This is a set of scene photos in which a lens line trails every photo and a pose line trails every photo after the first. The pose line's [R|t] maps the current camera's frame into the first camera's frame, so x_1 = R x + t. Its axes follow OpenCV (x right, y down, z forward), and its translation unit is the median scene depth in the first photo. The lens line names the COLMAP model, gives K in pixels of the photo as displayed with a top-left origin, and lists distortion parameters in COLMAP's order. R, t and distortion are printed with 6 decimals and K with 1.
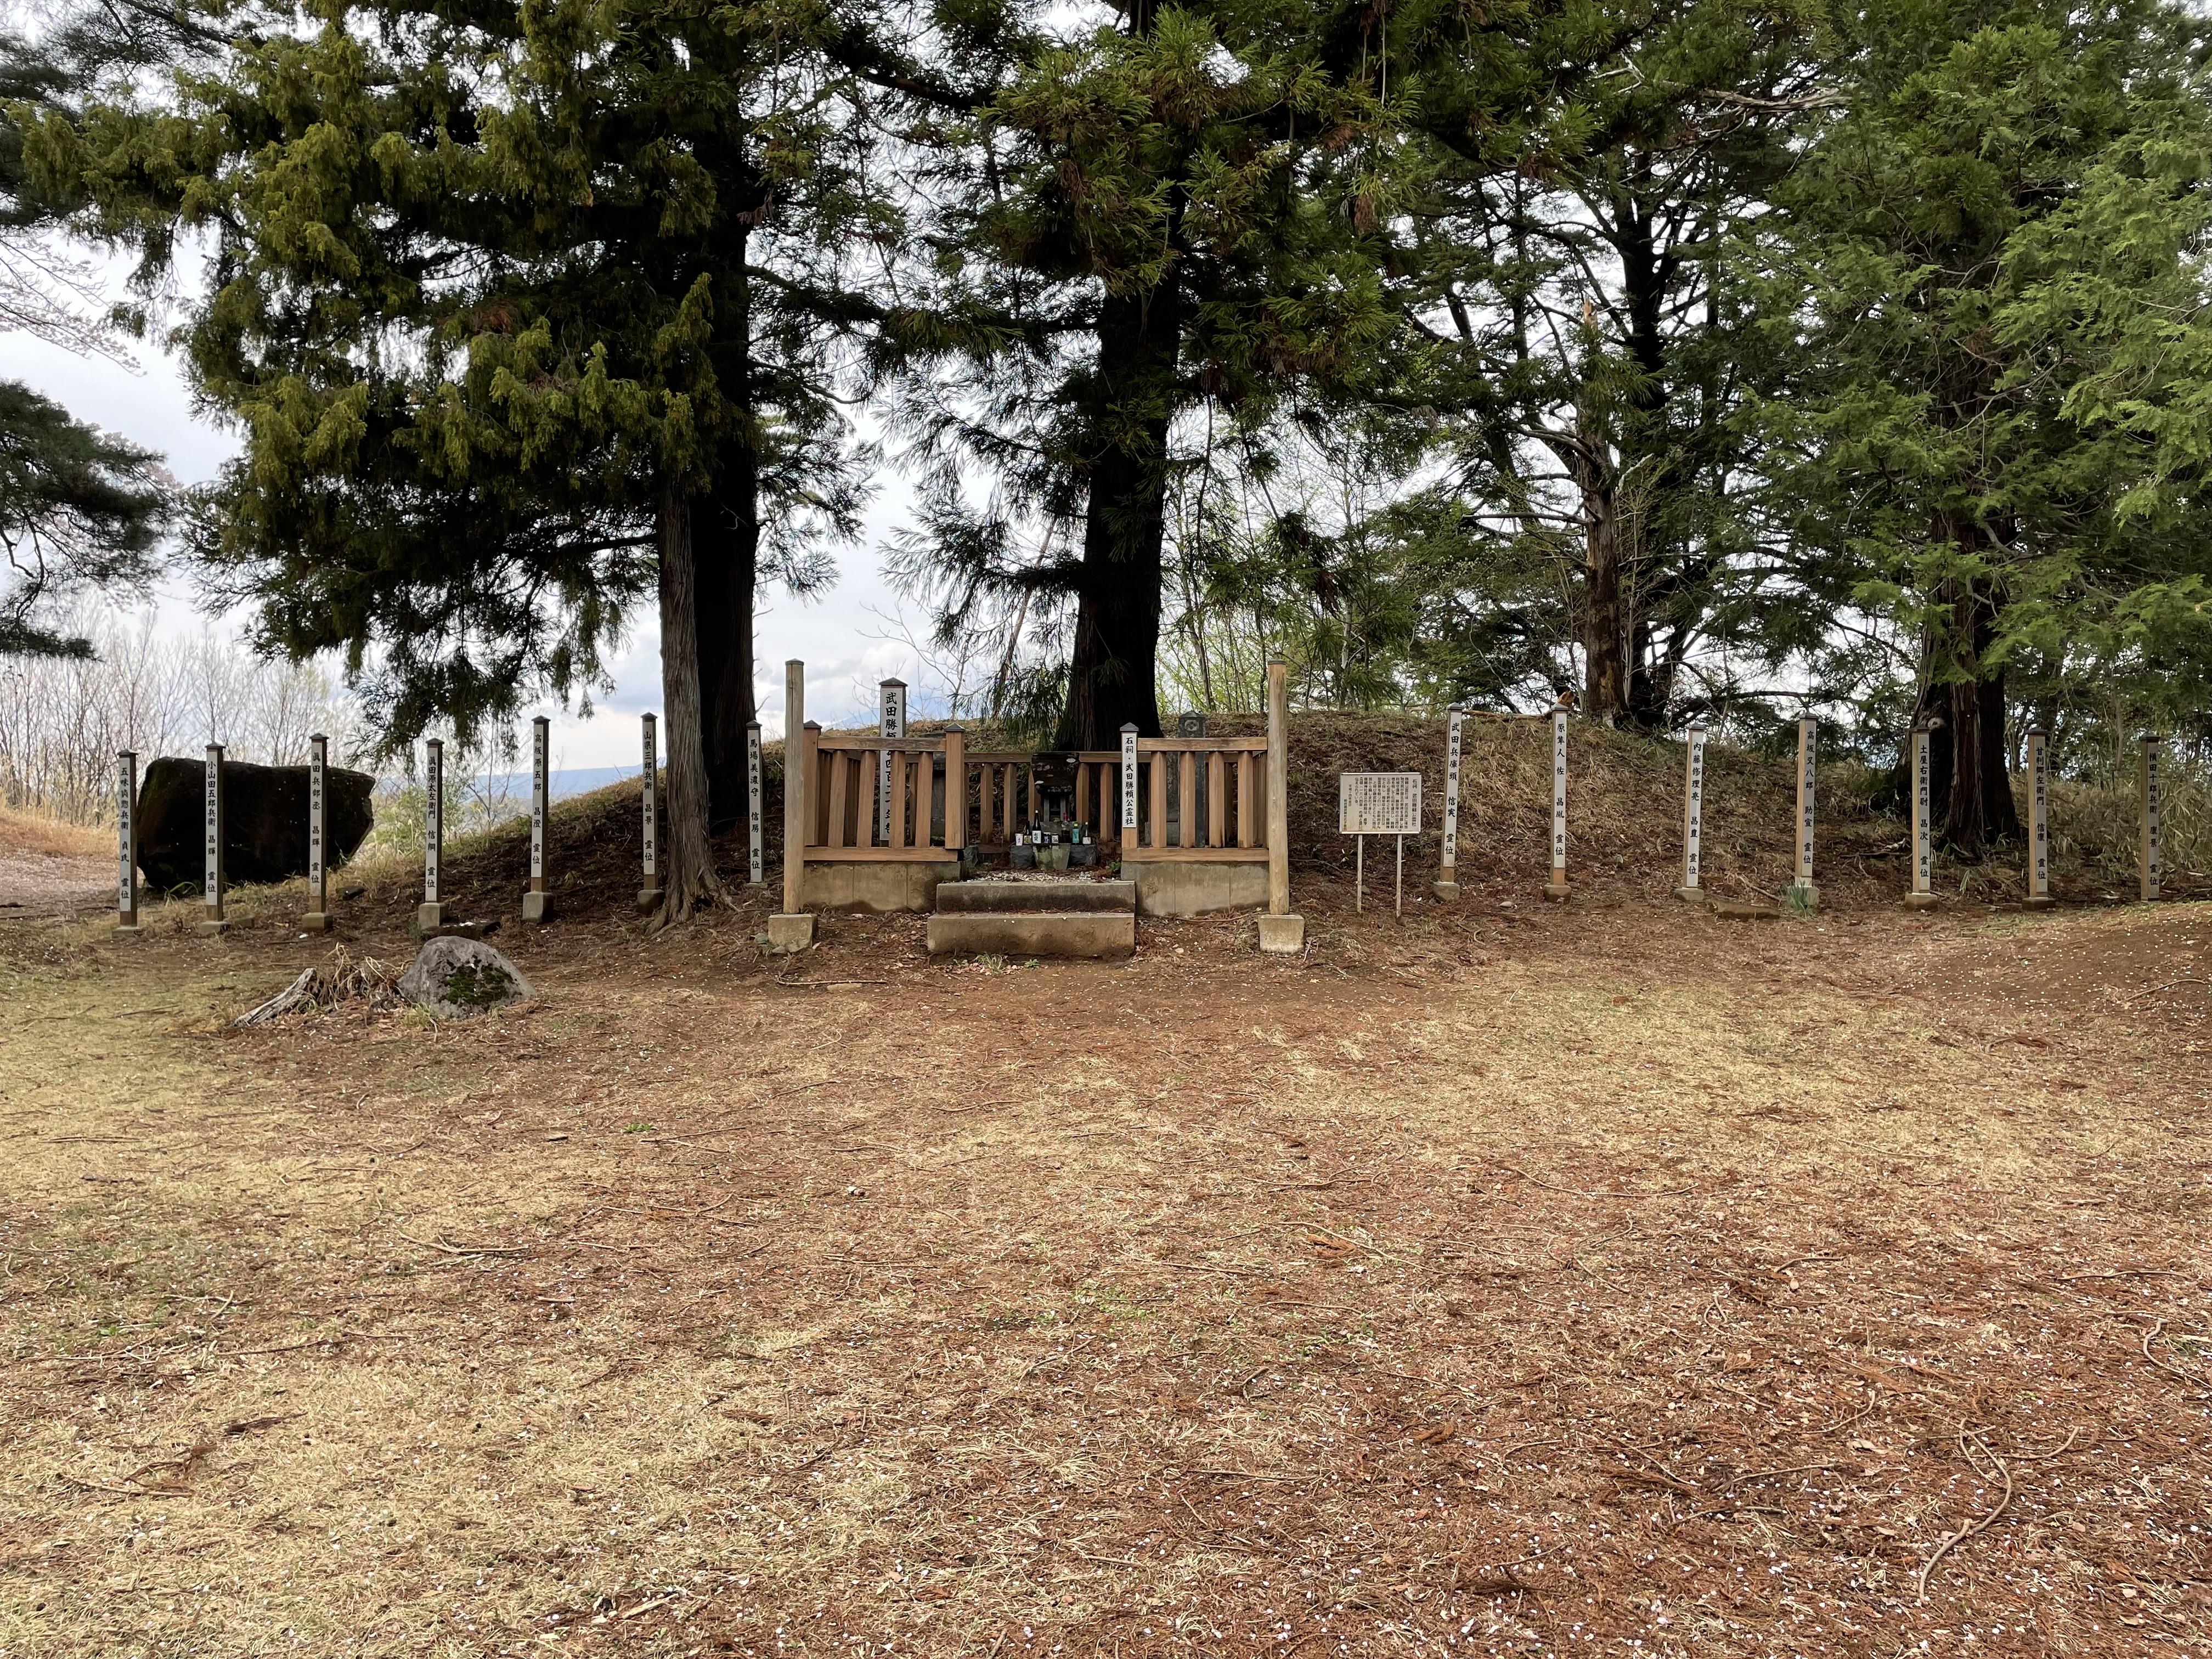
lens RADIAL K [[1660.0, 0, 1106.0], [0, 1660.0, 829.5], [0, 0, 1]] dist [0.087869, -0.114839]
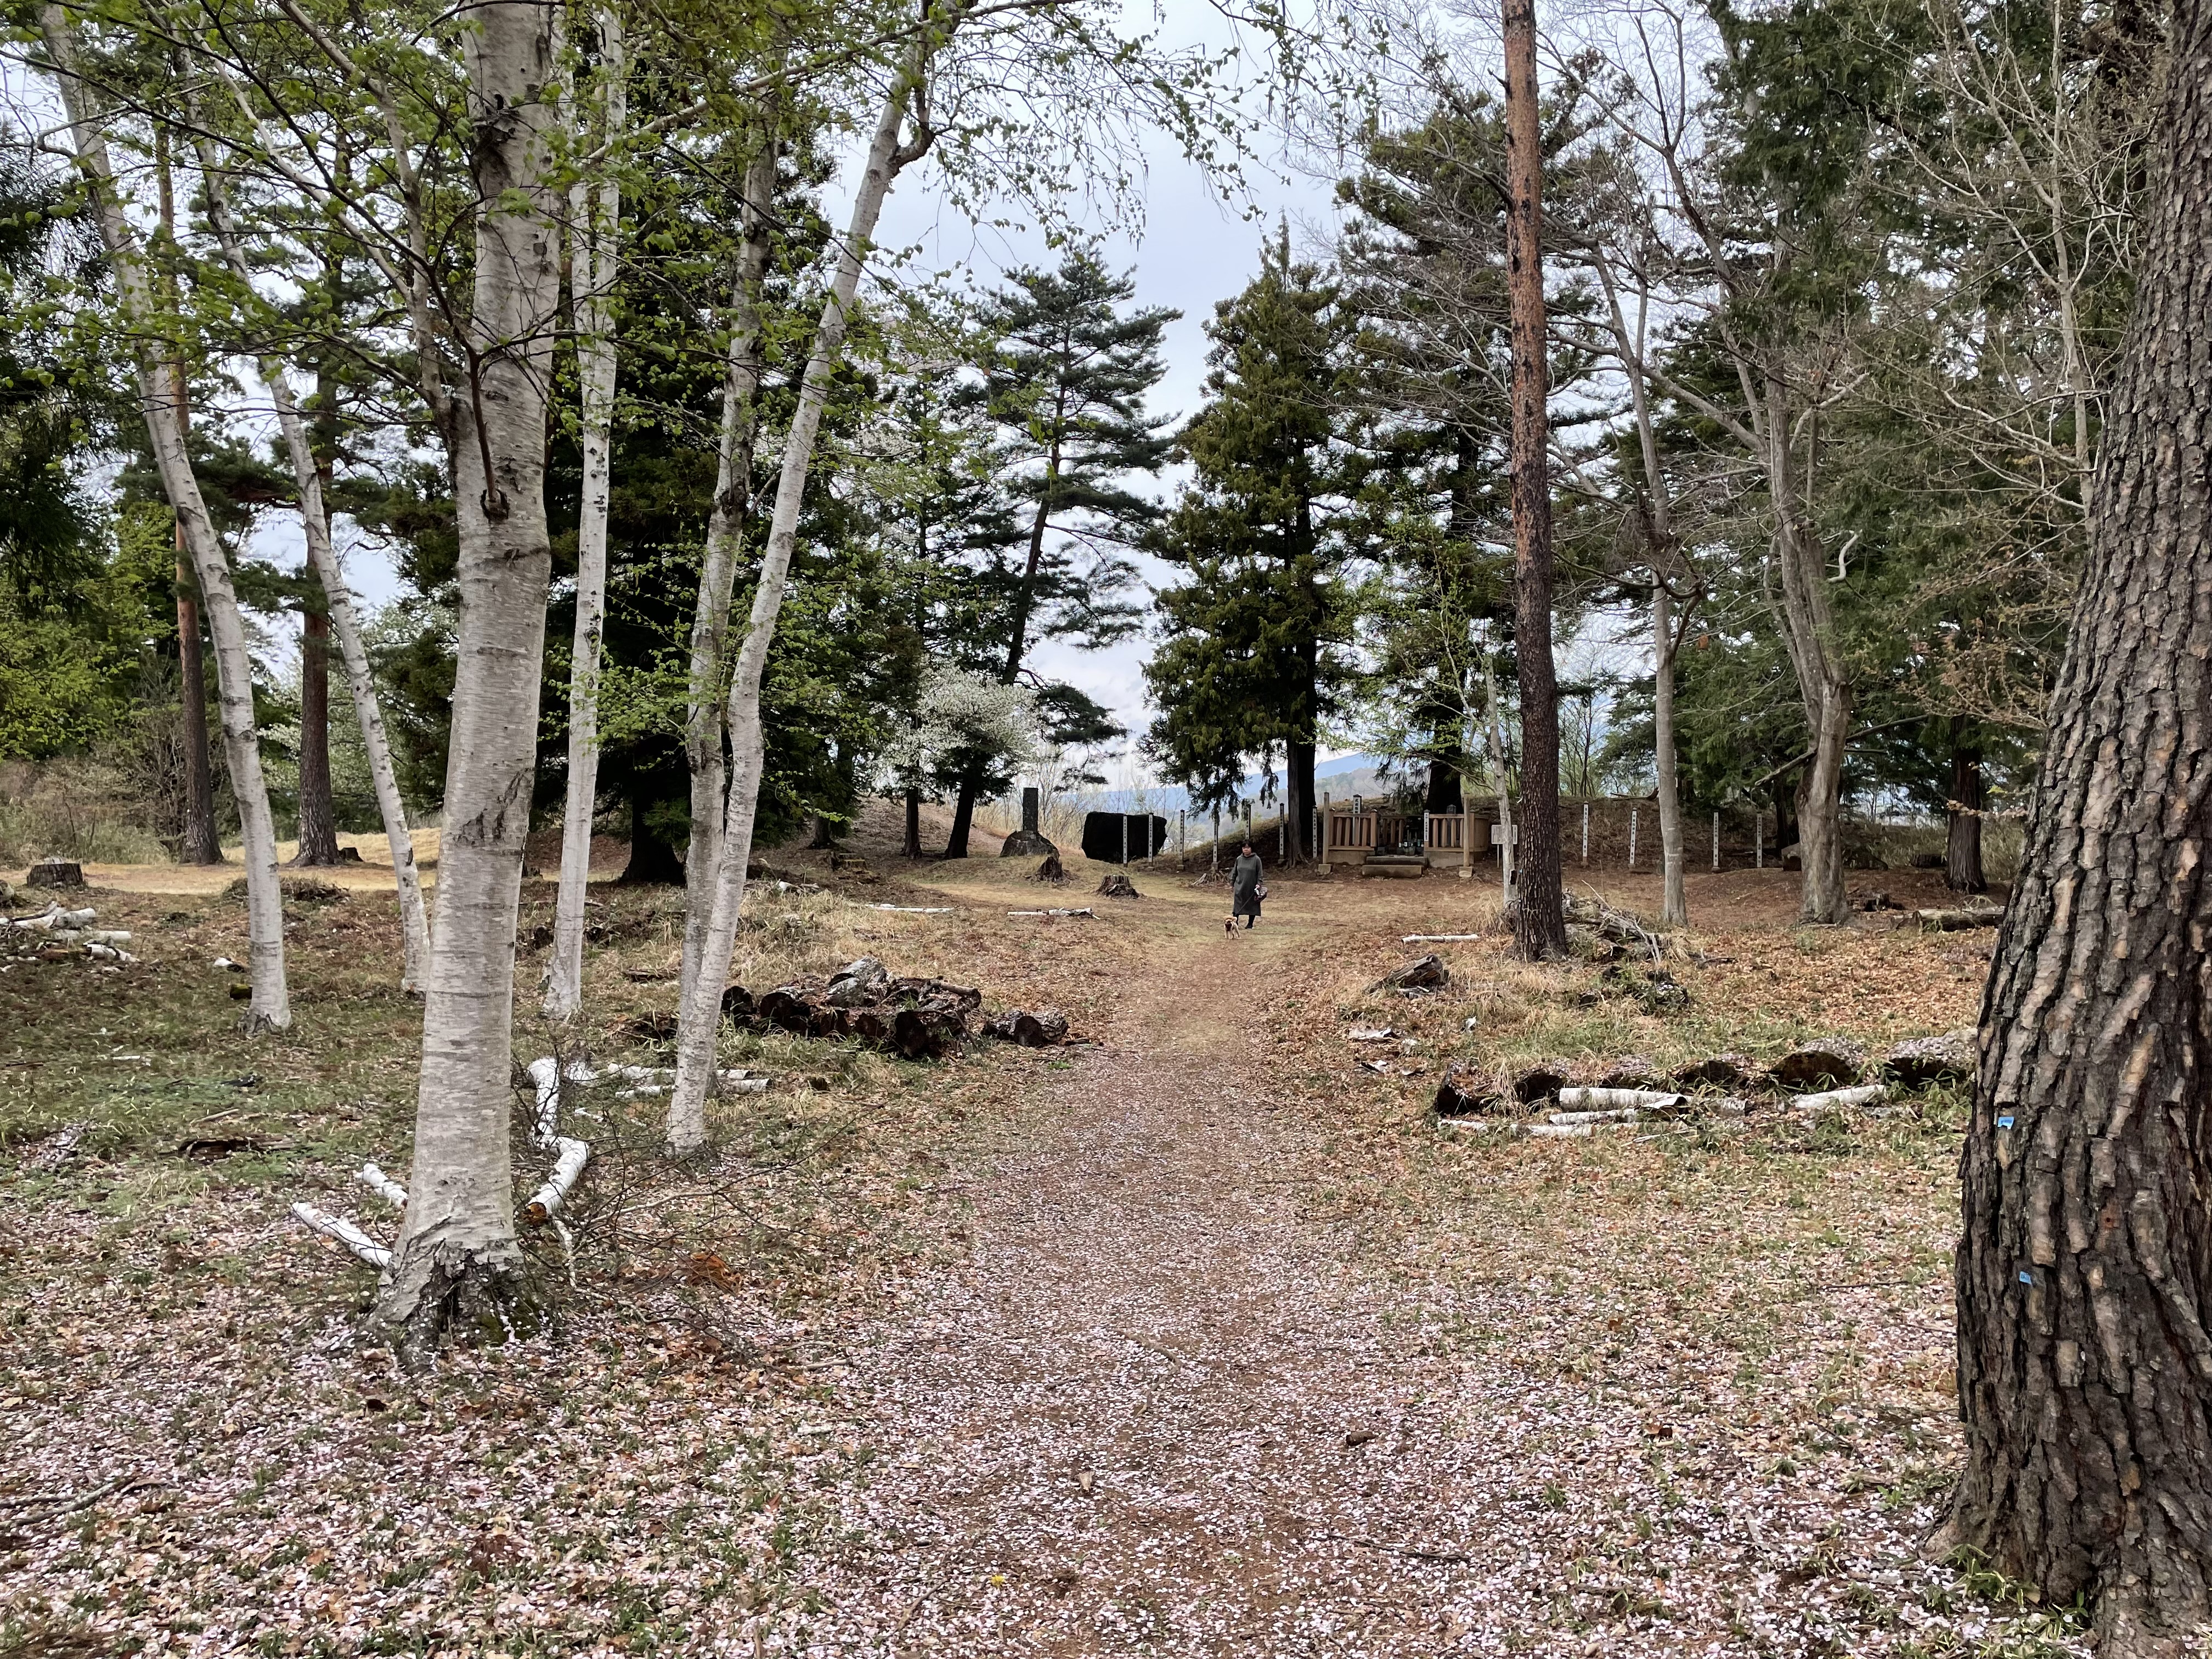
lens RADIAL K [[1660.0, 0, 1106.0], [0, 1660.0, 829.5], [0, 0, 1]] dist [0.087869, -0.114839]
pose [[0.946019, 0.019915, -0.323498, 0.374387], [-0.026243, 0.999540, -0.015210, 0.033517], [0.323046, 0.022879, 0.946107, -1.809272]]
